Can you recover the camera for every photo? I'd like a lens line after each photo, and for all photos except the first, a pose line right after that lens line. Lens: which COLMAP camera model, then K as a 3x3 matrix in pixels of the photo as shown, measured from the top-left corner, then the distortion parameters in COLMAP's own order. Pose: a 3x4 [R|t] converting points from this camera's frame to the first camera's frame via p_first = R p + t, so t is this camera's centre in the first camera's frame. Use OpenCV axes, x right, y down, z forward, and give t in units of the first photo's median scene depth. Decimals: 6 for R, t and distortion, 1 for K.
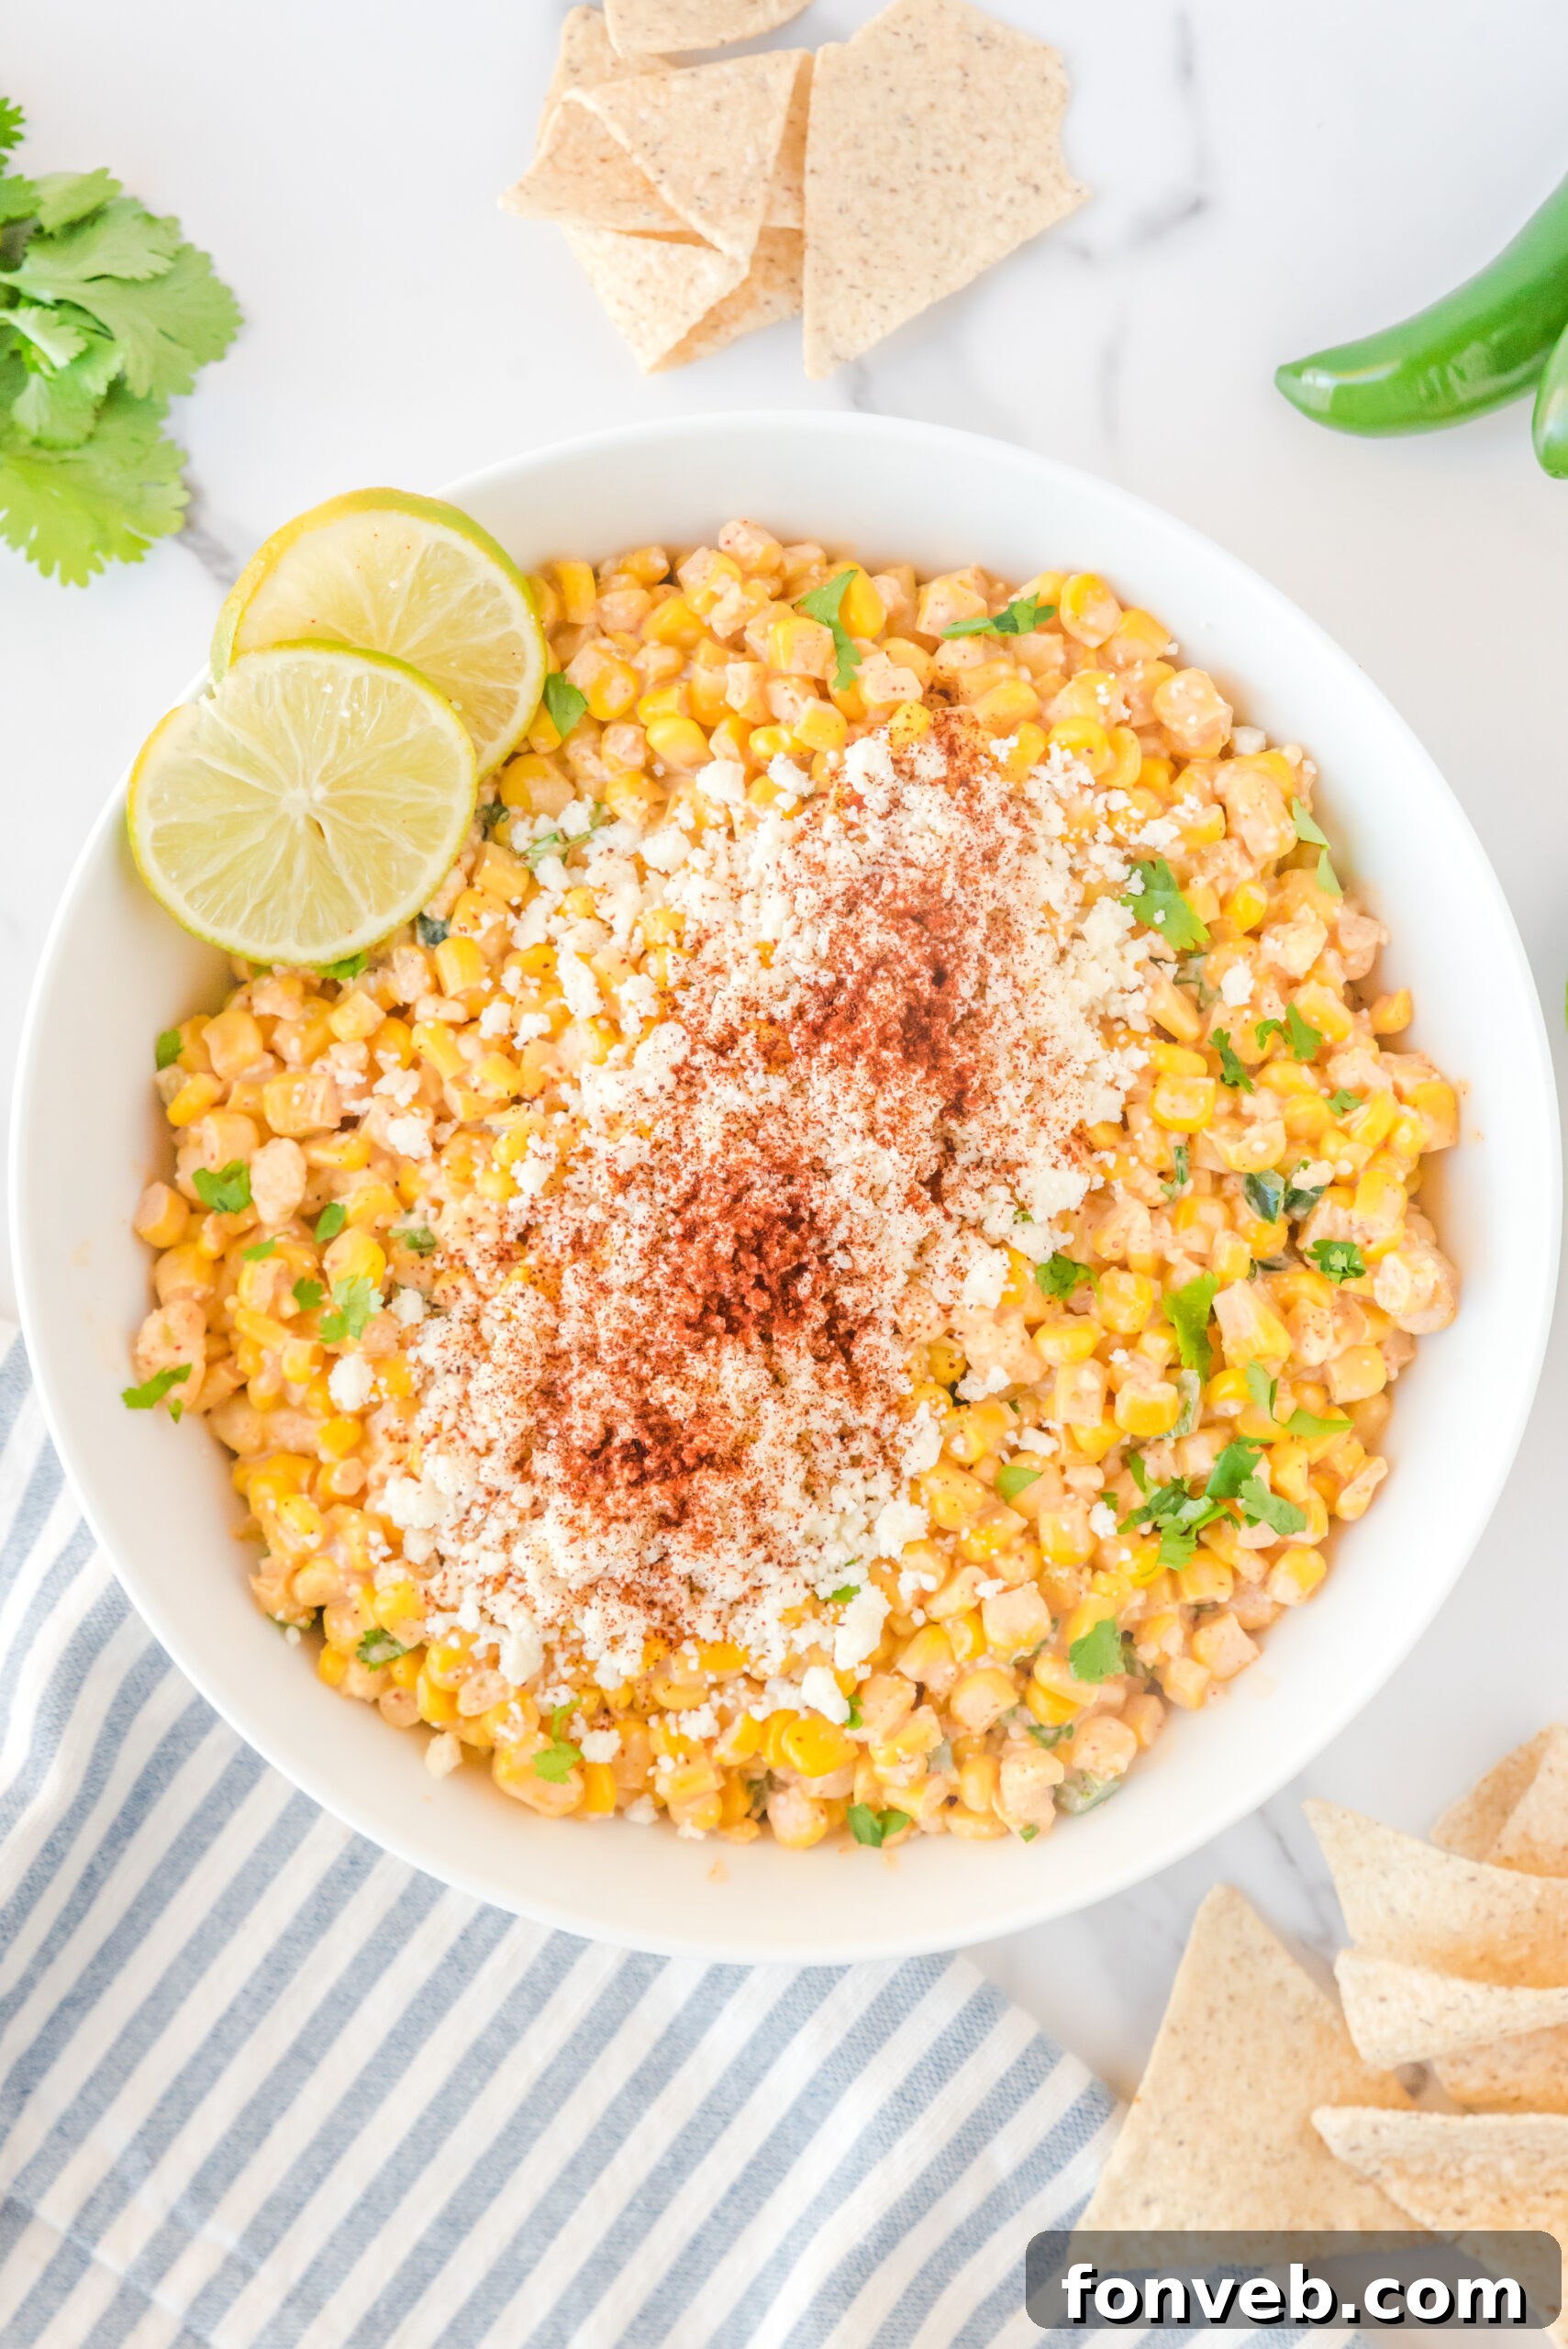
lens RADIAL K [[3827.4, 0, 852.2], [0, 3827.4, 1173.7], [0, 0, 1]] dist [-0.023169, 0.000000]
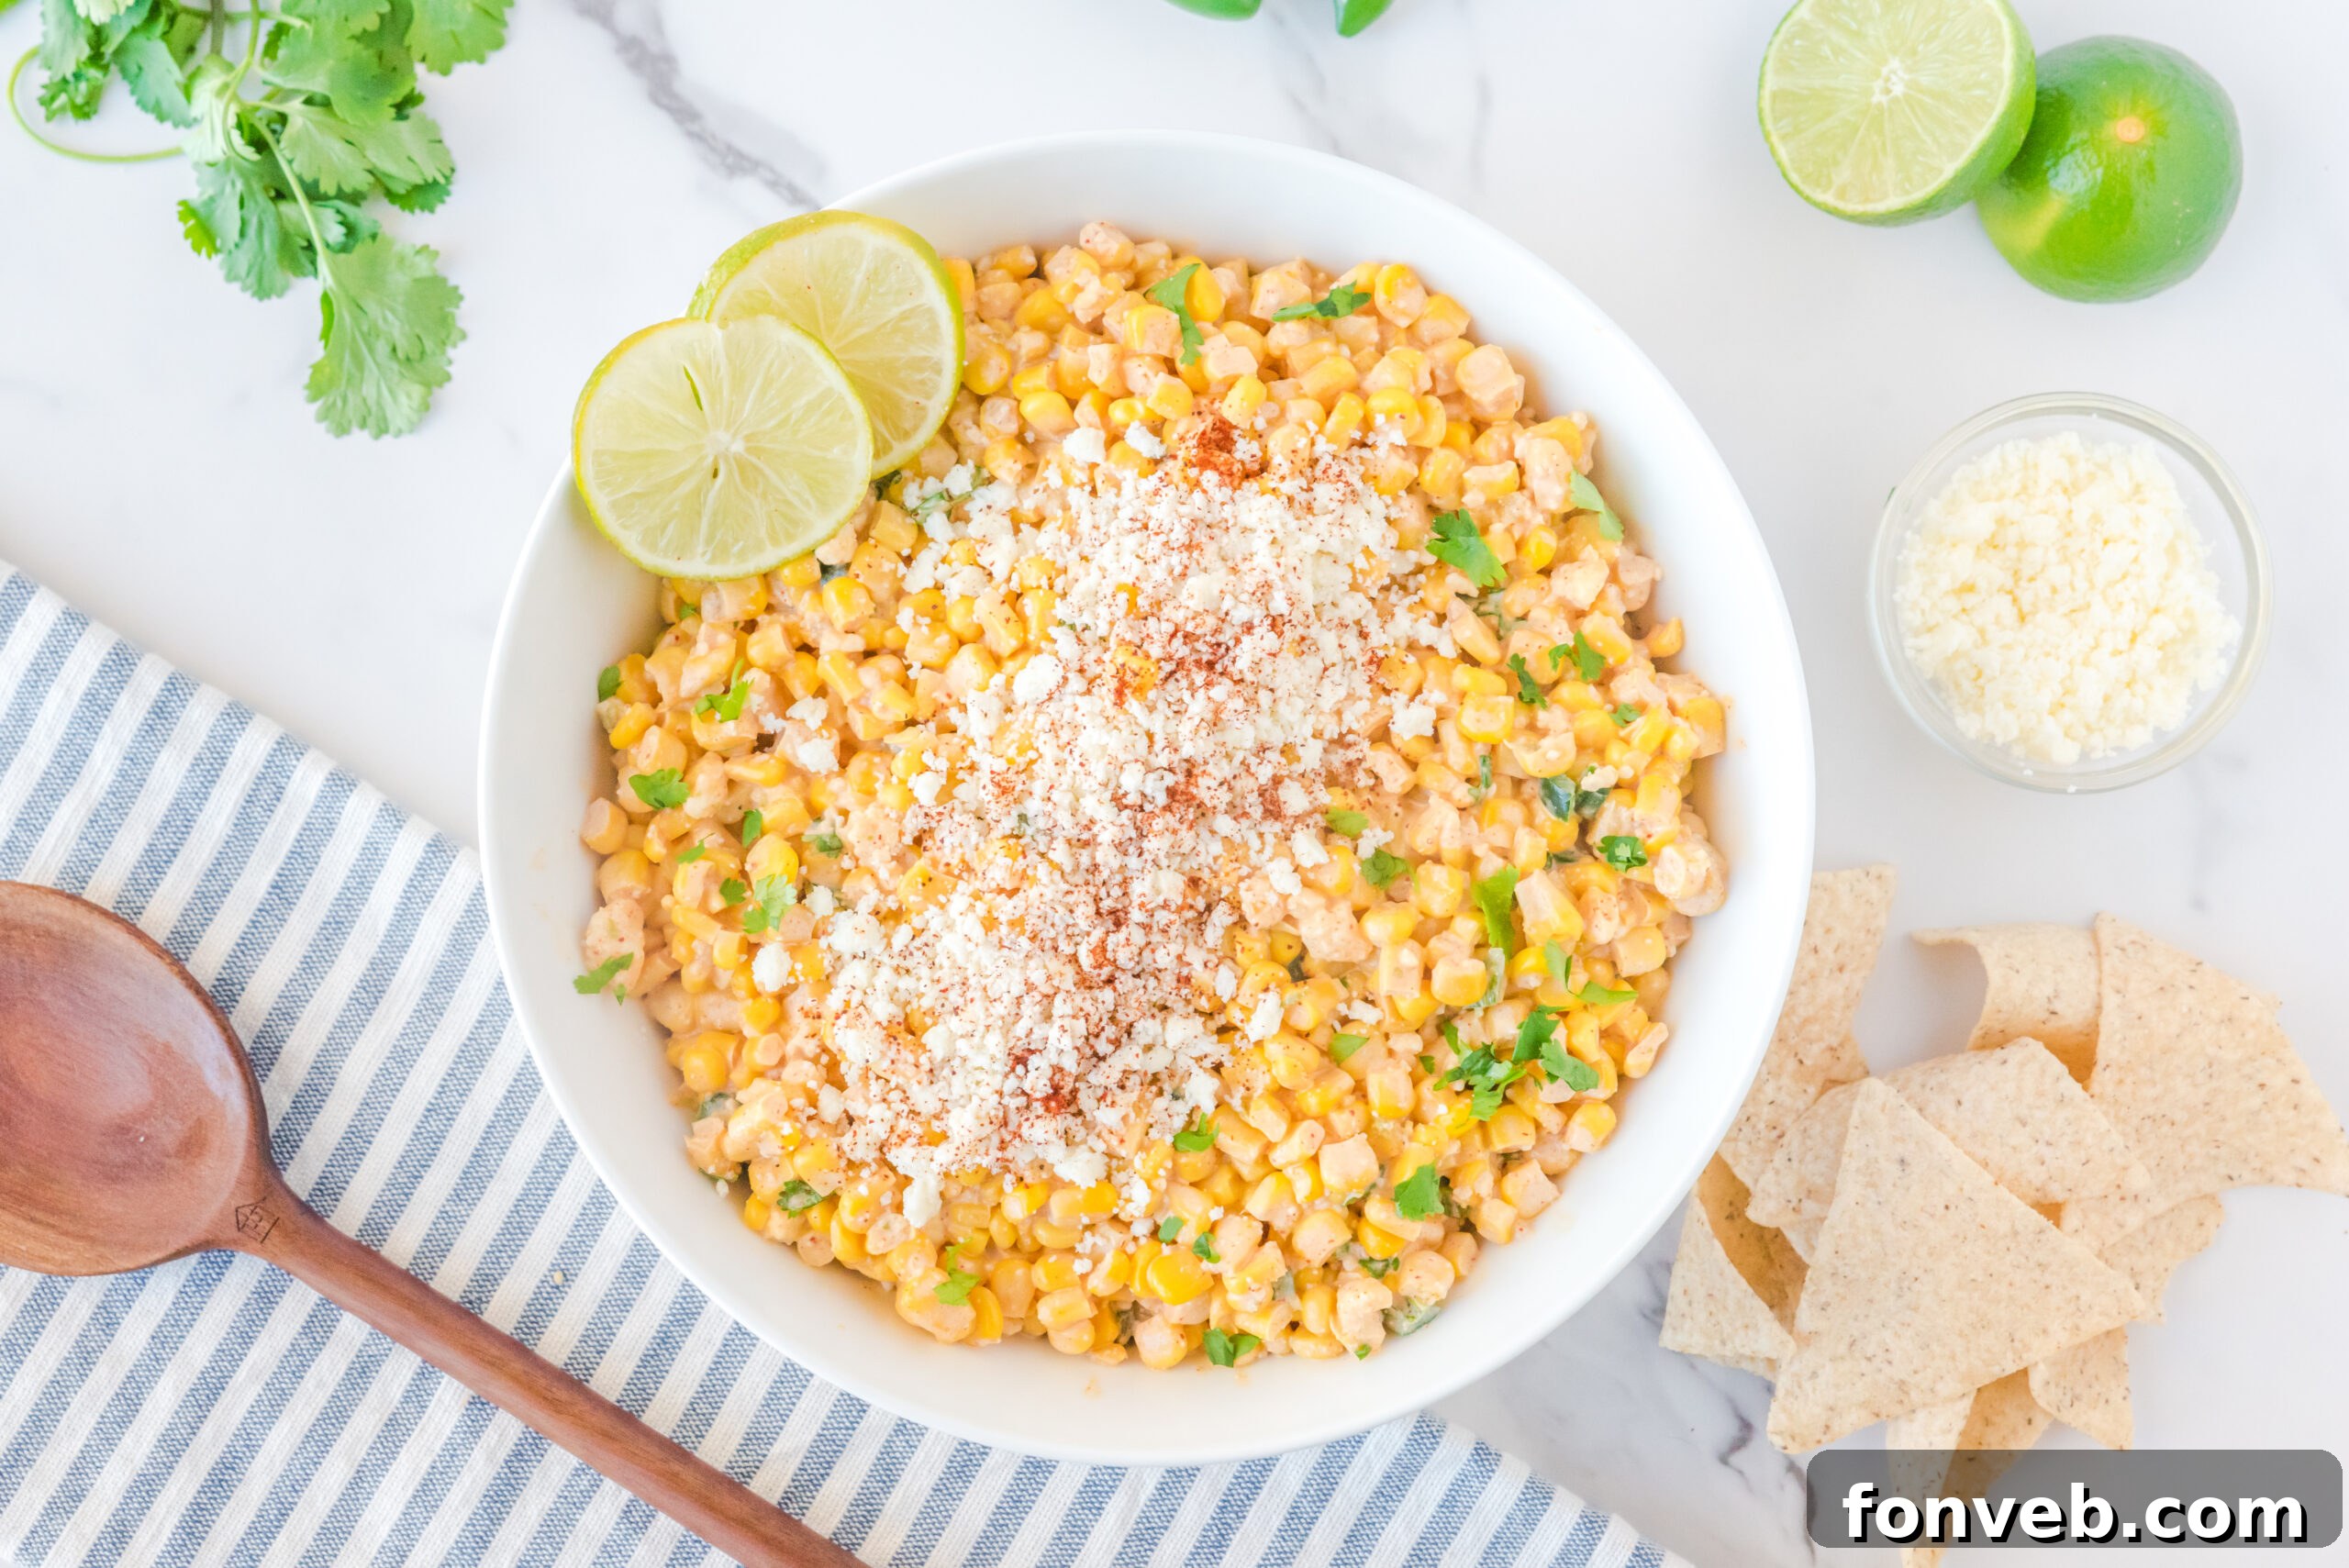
lens RADIAL K [[3827.4, 0, 1089.3], [0, 3827.4, 721.2], [0, 0, 1]] dist [-0.023169, 0.000000]
pose [[0.999844, -0.011955, -0.013012, -0.018630], [0.011573, 0.999513, -0.028995, 0.014602], [0.013352, 0.028840, 0.999495, -0.159235]]
